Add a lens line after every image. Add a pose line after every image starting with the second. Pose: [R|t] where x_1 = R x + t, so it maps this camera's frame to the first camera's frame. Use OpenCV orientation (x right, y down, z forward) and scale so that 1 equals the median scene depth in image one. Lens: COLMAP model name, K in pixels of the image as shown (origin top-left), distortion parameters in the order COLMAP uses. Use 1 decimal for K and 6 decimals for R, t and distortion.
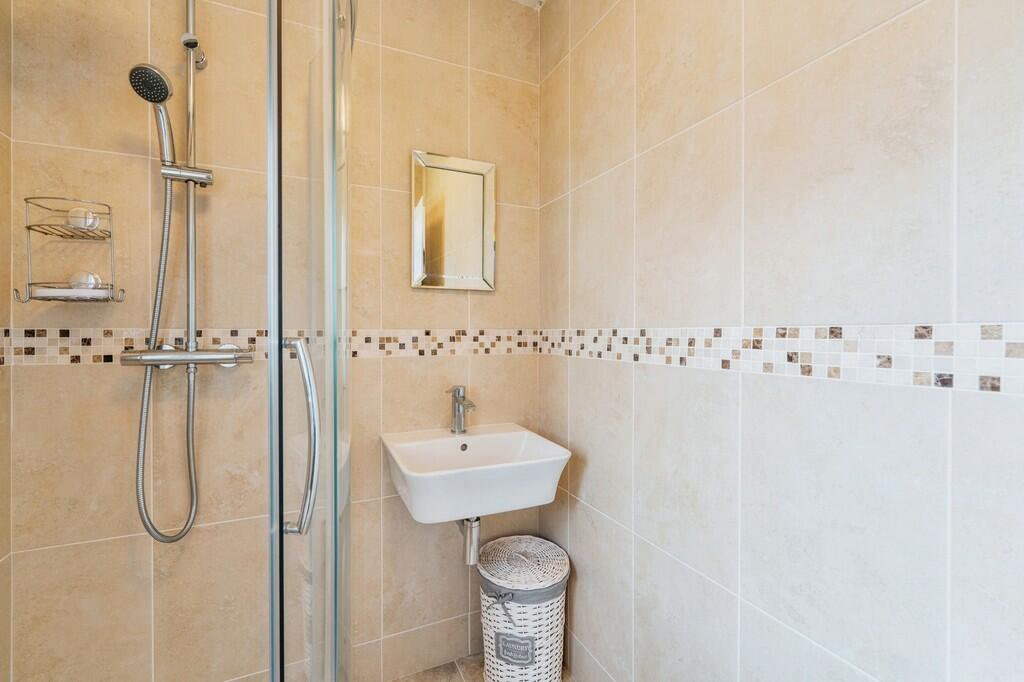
lens RADIAL K [[461.9, 0, 512.0], [0, 461.9, 341.0], [0, 0, 1]] dist [0.000363, 0.000324]
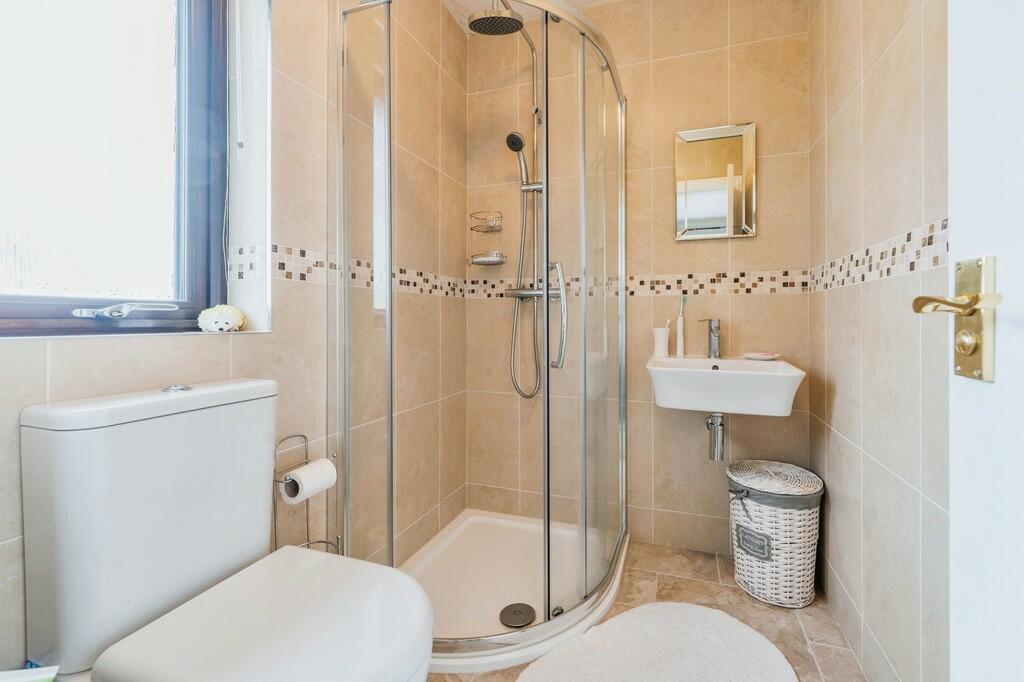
lens RADIAL K [[461.9, 0, 512.0], [0, 461.9, 341.0], [0, 0, 1]] dist [0.000363, 0.000324]
pose [[0.715598, 0.028157, -0.697944, 0.370546], [-0.009366, 0.999484, 0.030719, 0.131117], [0.698449, -0.015446, 0.715493, -0.247186]]
